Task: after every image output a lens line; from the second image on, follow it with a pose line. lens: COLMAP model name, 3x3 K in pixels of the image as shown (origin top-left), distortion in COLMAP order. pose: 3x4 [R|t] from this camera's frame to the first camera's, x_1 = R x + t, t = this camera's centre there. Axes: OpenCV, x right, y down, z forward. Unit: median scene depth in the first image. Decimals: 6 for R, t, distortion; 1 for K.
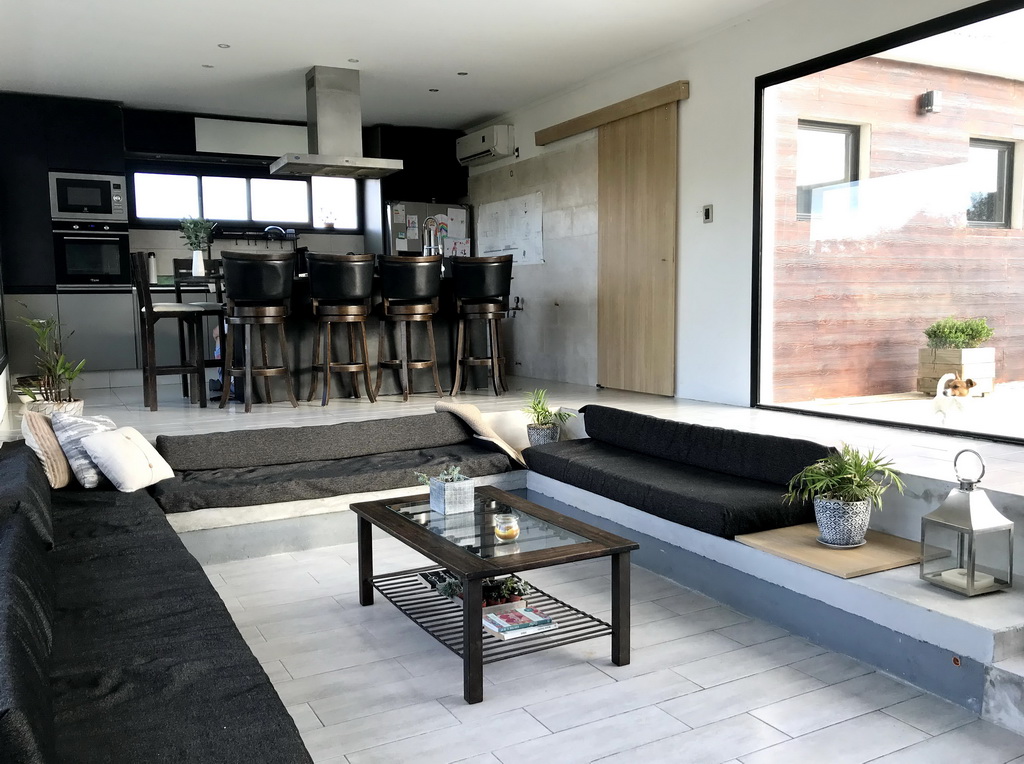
lens RADIAL K [[849.7, 0, 512.0], [0, 849.7, 382.0], [0, 0, 1]] dist [0.072761, -0.135779]
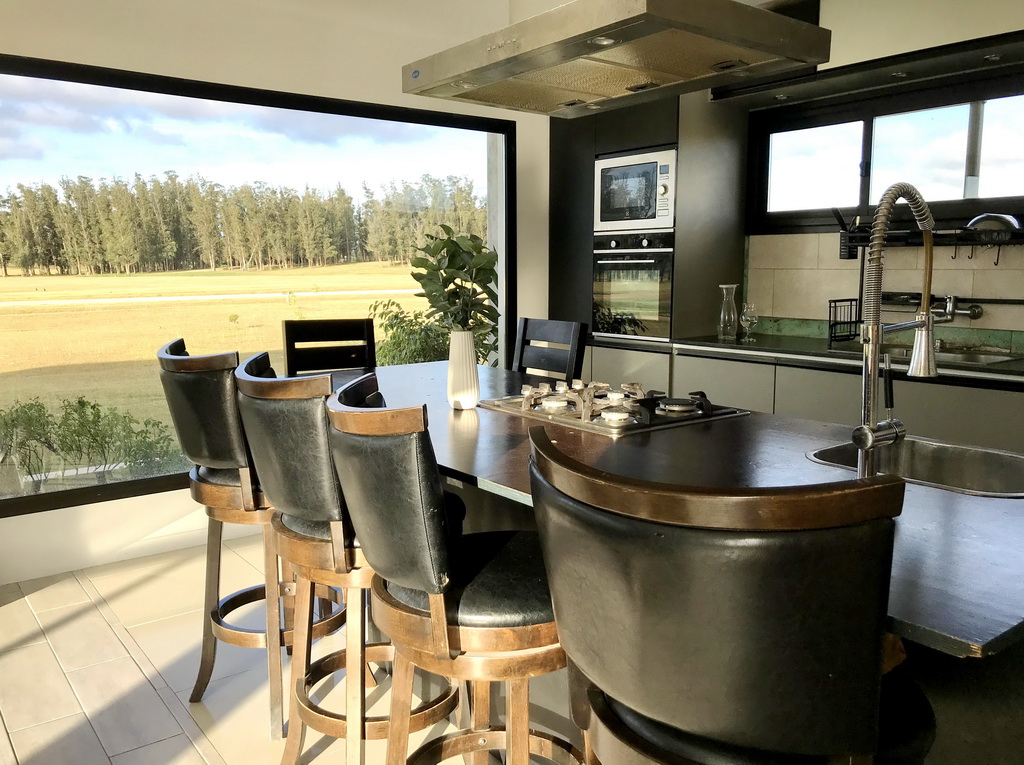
lens RADIAL K [[849.7, 0, 512.0], [0, 849.7, 382.5], [0, 0, 1]] dist [0.072761, -0.135779]
pose [[0.151324, 0.142940, -0.978095, 0.109362], [-0.093416, 0.987129, 0.129808, -0.151757], [0.984060, 0.071727, 0.162729, 0.817933]]
